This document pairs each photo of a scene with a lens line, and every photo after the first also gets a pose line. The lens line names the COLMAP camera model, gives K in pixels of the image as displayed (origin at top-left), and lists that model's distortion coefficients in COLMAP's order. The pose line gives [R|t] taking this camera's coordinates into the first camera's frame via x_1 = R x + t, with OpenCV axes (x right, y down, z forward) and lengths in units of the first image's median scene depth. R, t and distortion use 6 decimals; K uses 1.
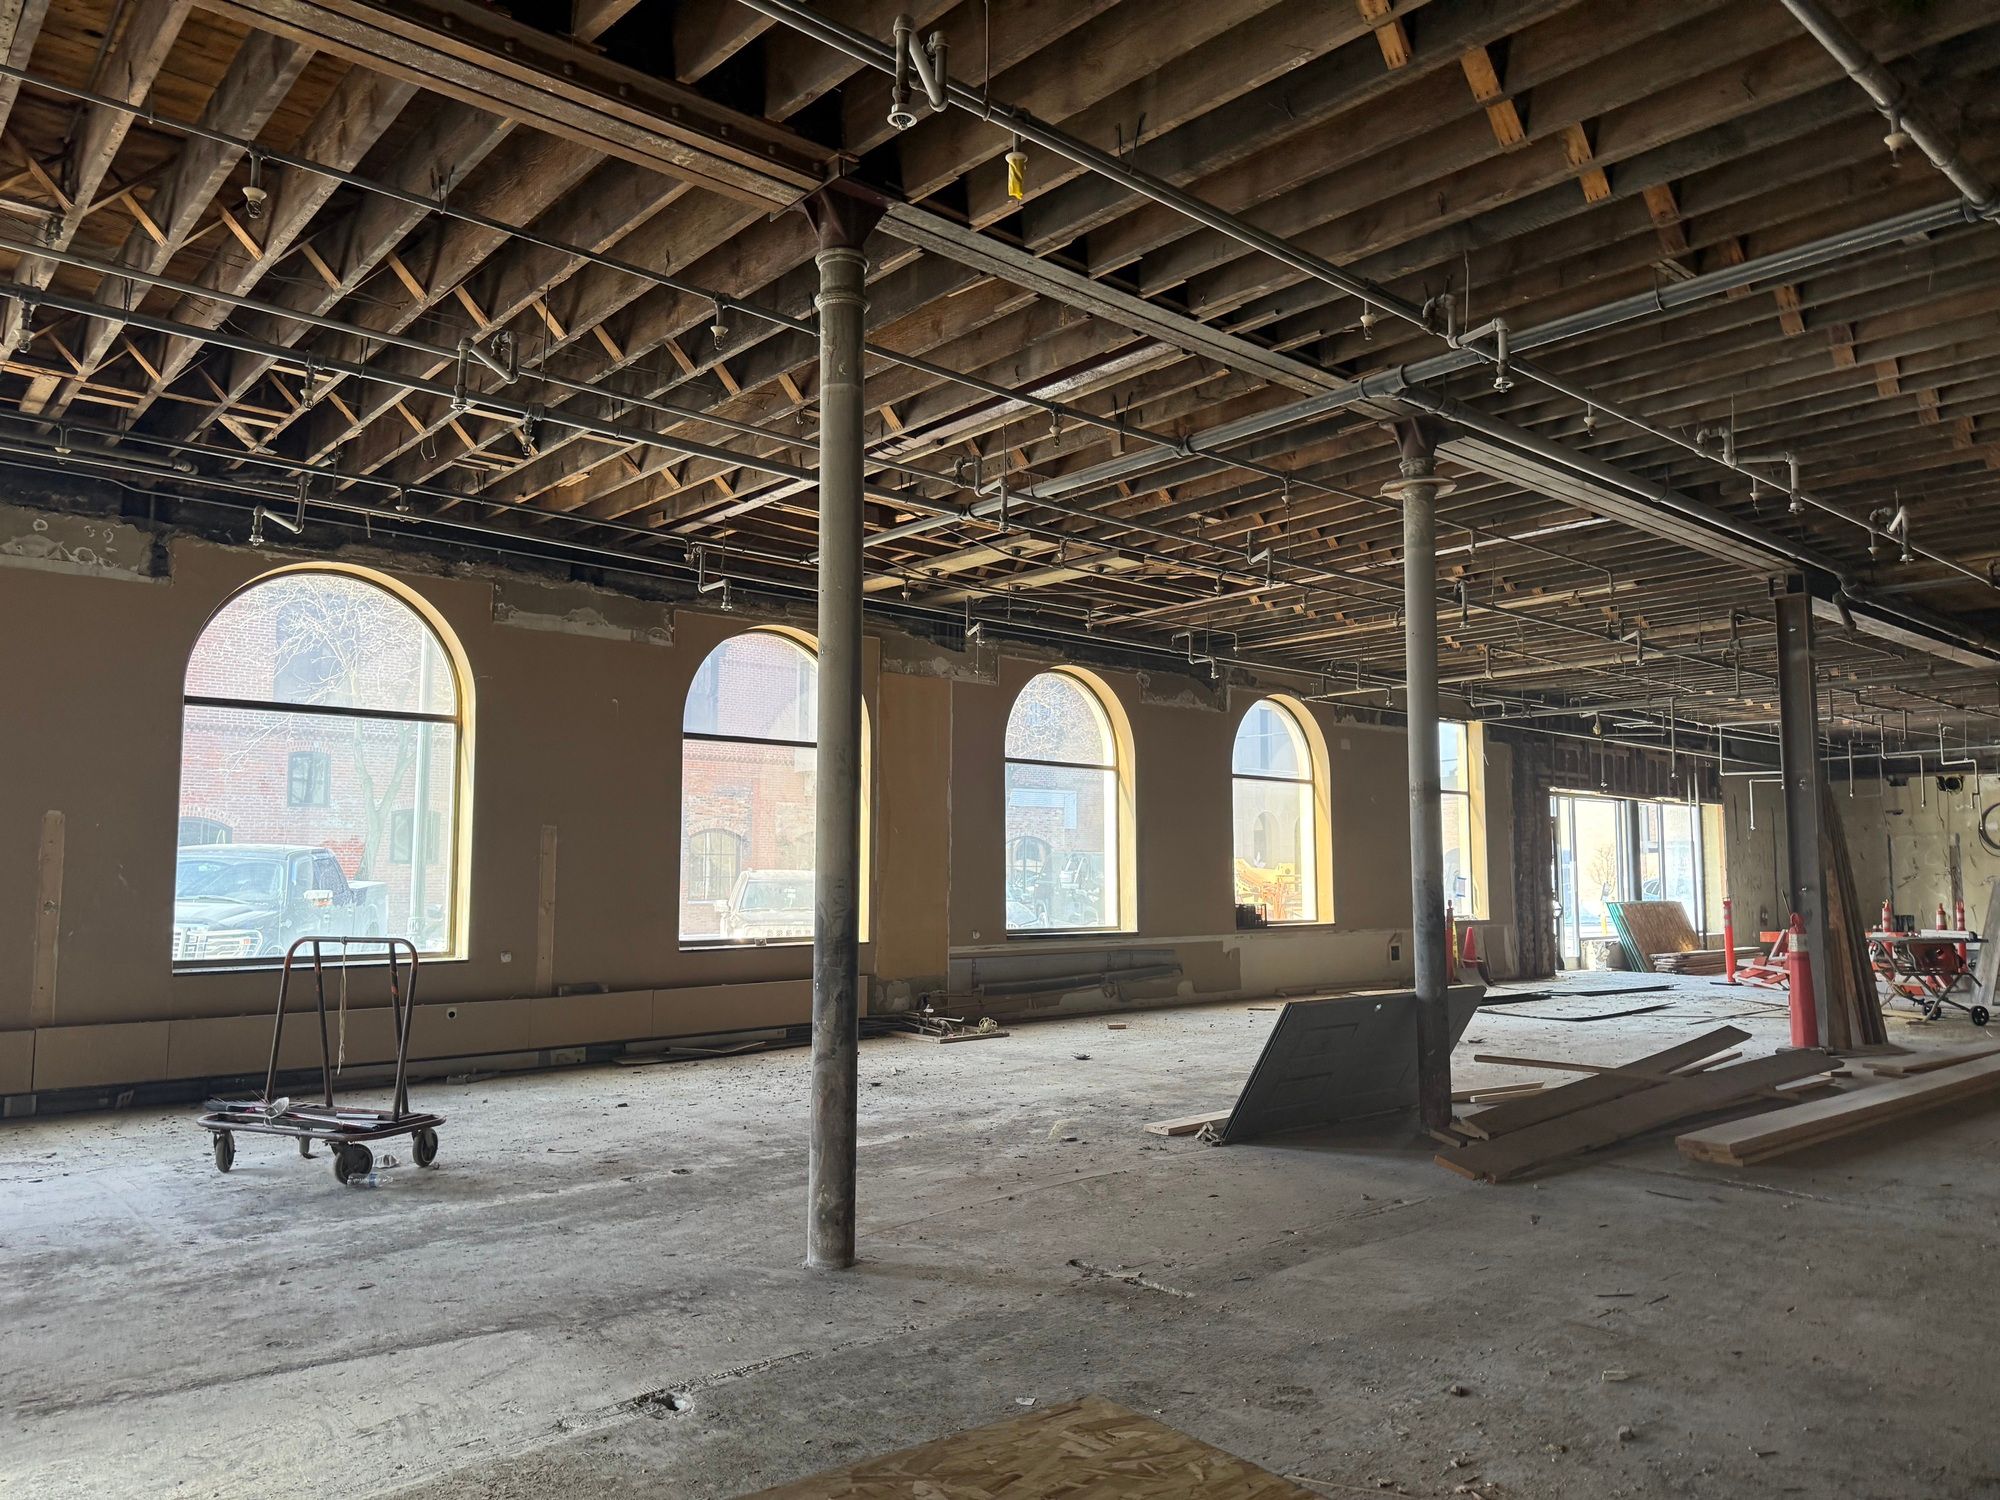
lens RADIAL K [[1410.3, 0, 969.9], [0, 1410.3, 755.7], [0, 0, 1]] dist [0.067384, -0.076905]
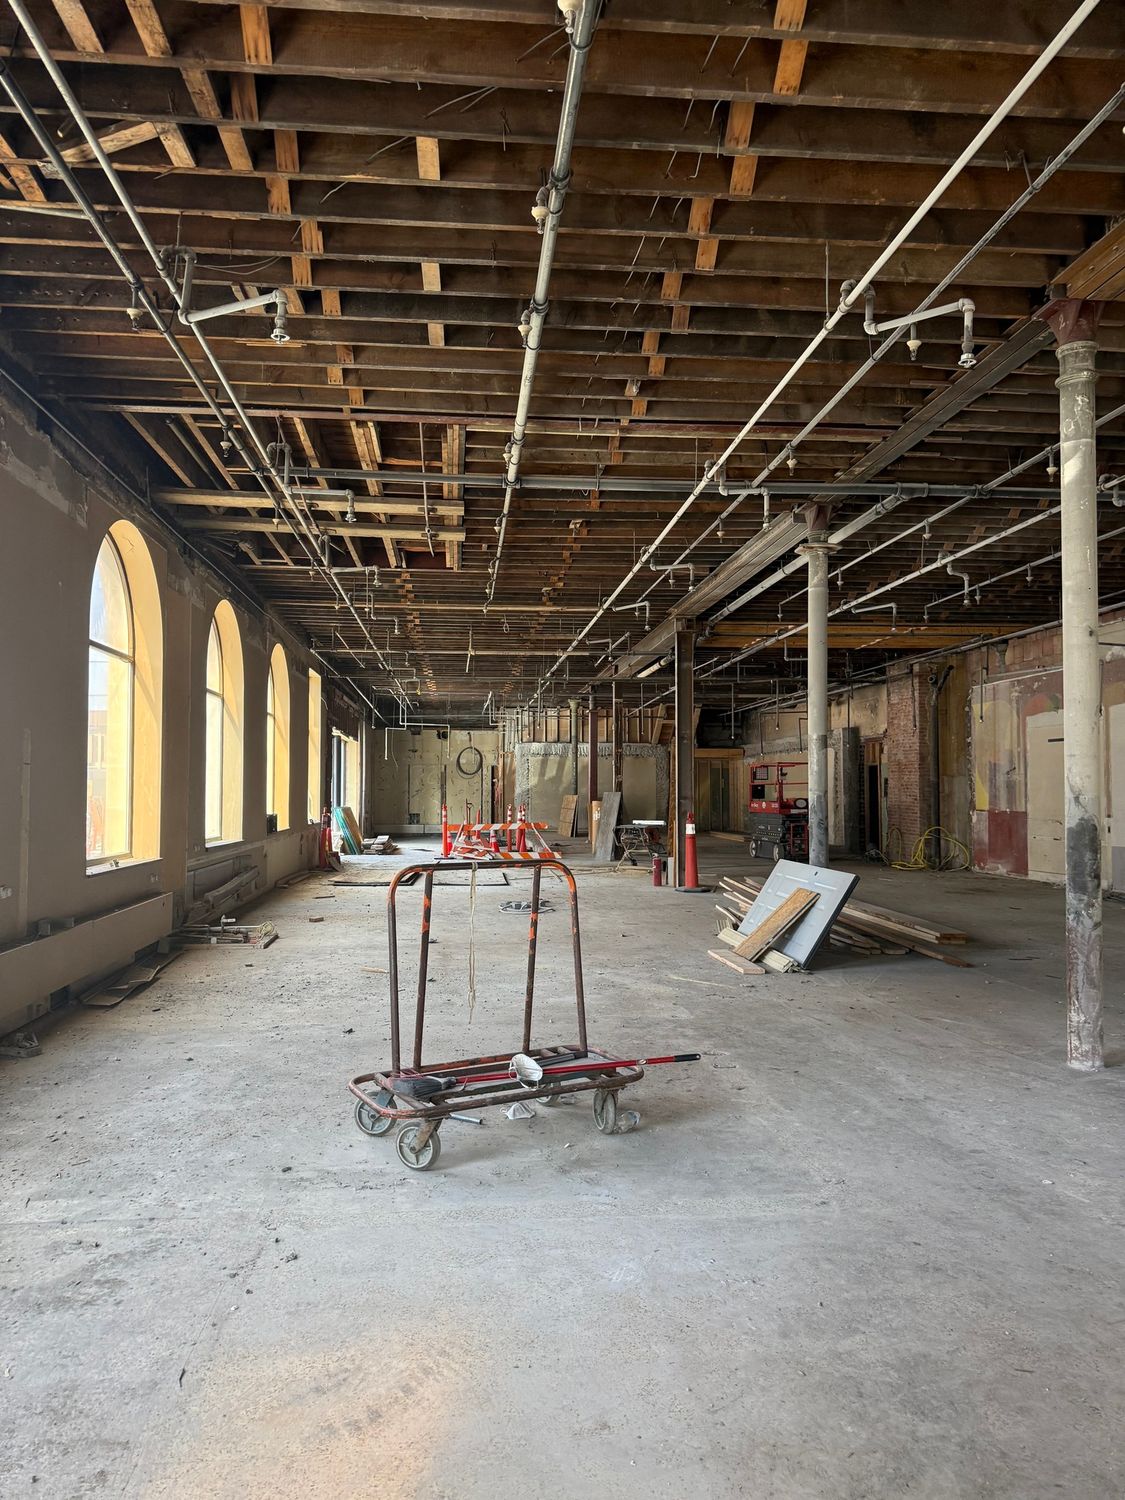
lens RADIAL K [[1059.0, 0, 562.5], [0, 1059.0, 750.0], [0, 0, 1]] dist [0.094607, -0.128736]
pose [[0.581590, 0.034377, 0.812756, -0.686795], [-0.073850, 0.997212, 0.010666, 0.036686], [-0.810123, -0.066226, 0.582507, 0.437710]]
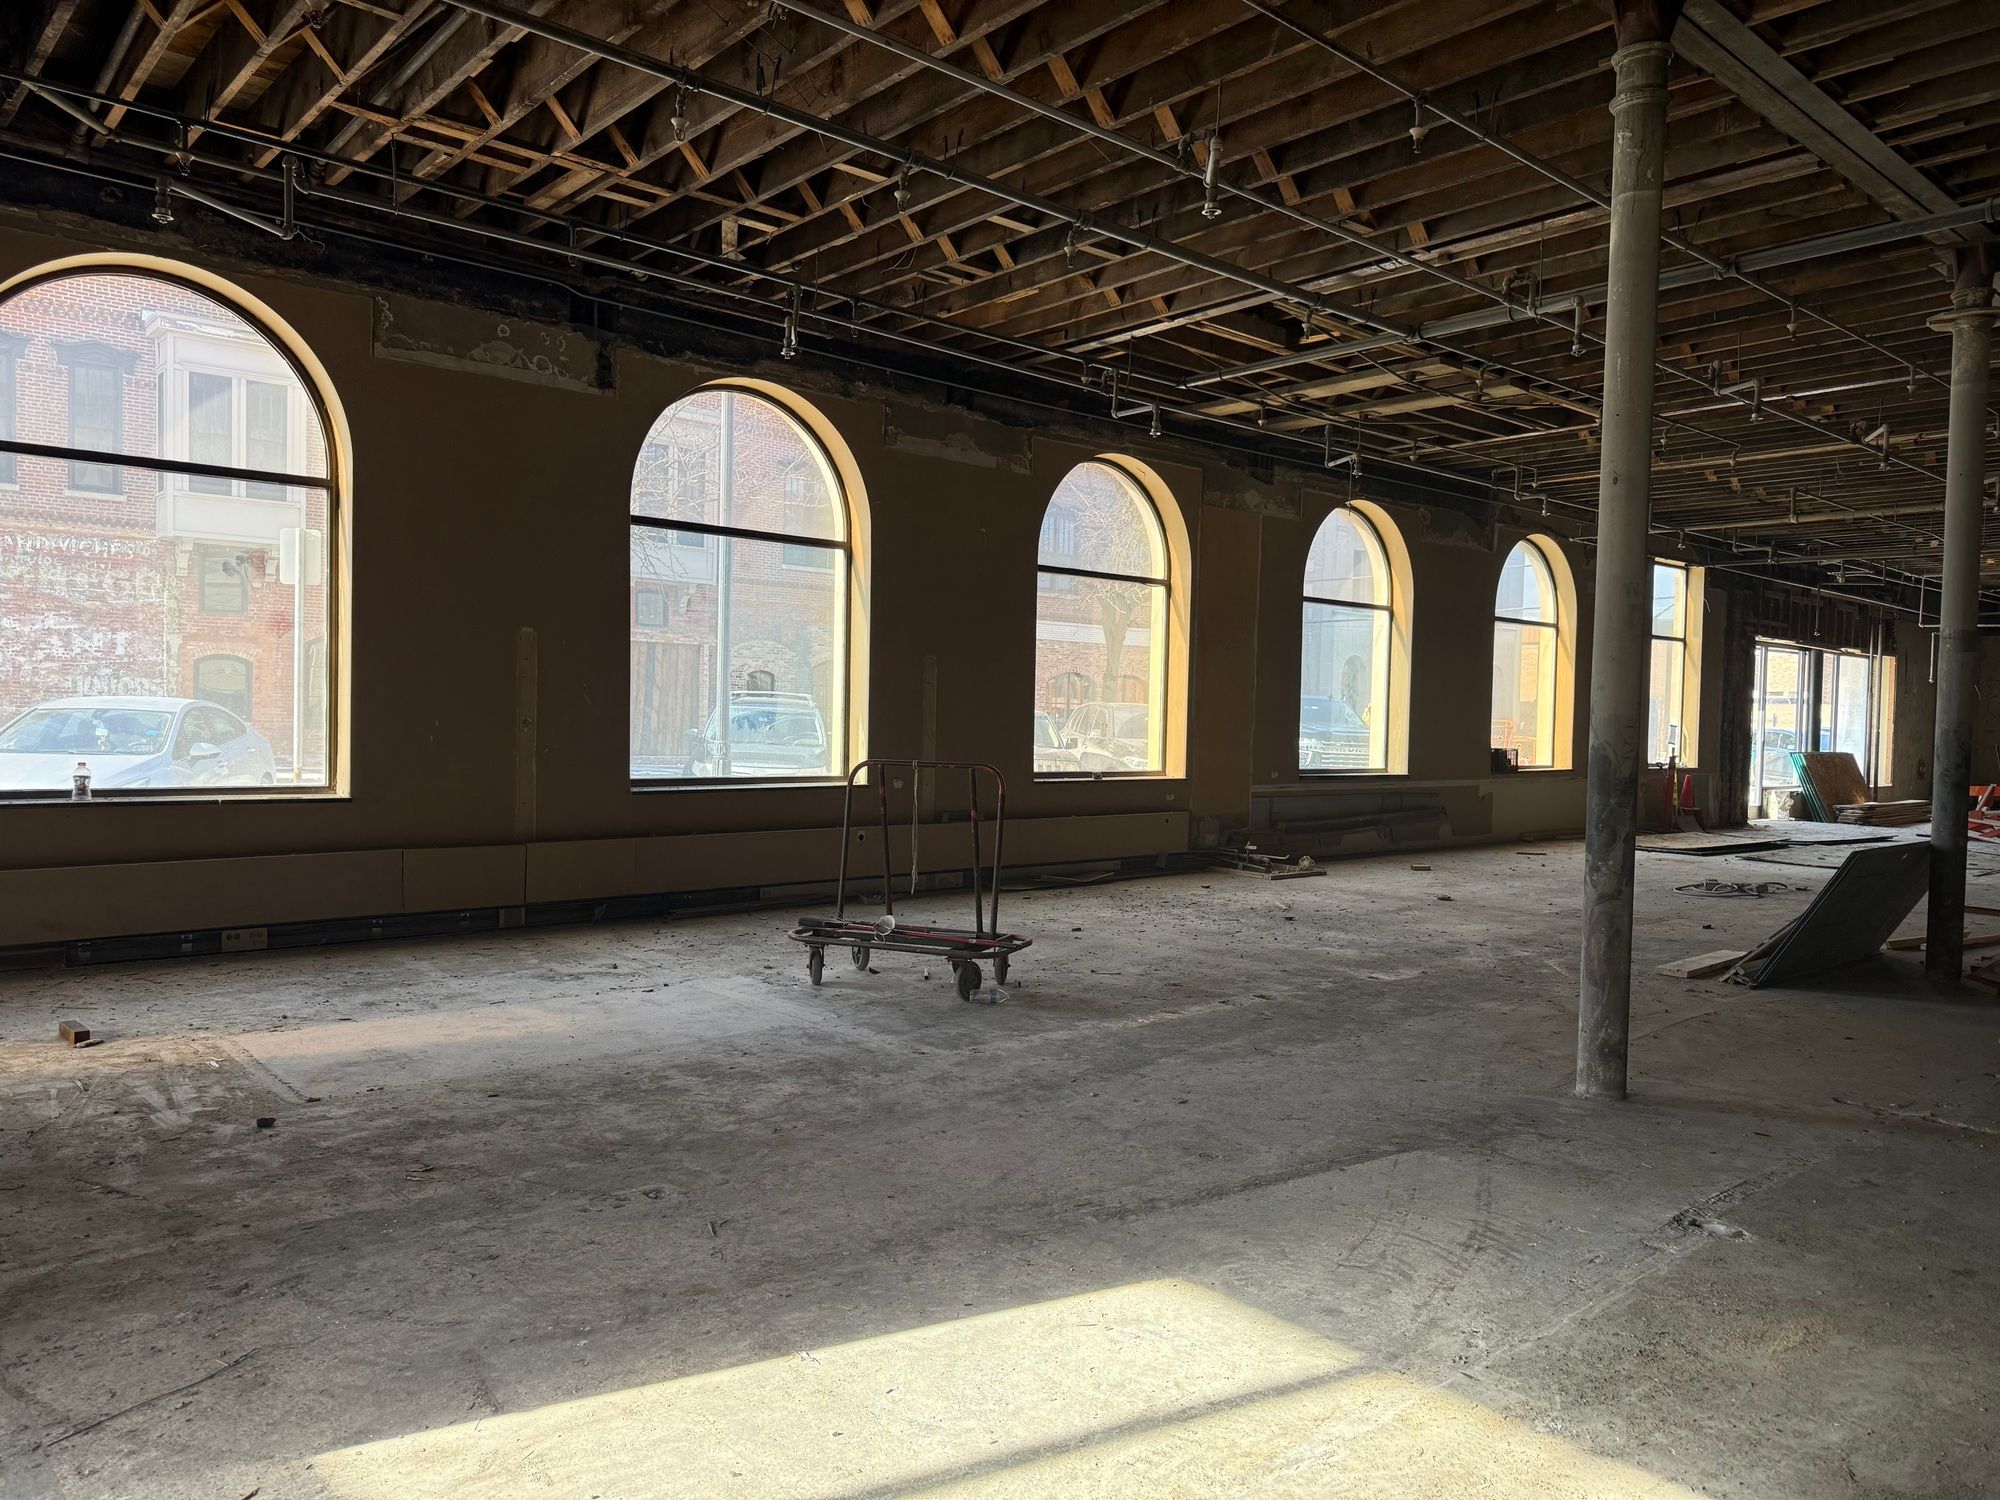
lens RADIAL K [[1412.0, 0, 963.1], [0, 1412.0, 750.4], [0, 0, 1]] dist [0.094607, -0.128736]
pose [[0.999743, 0.022326, -0.004027, -0.296014], [-0.021743, 0.993616, 0.110696, 0.006407], [0.006472, -0.110580, 0.993846, 0.008260]]
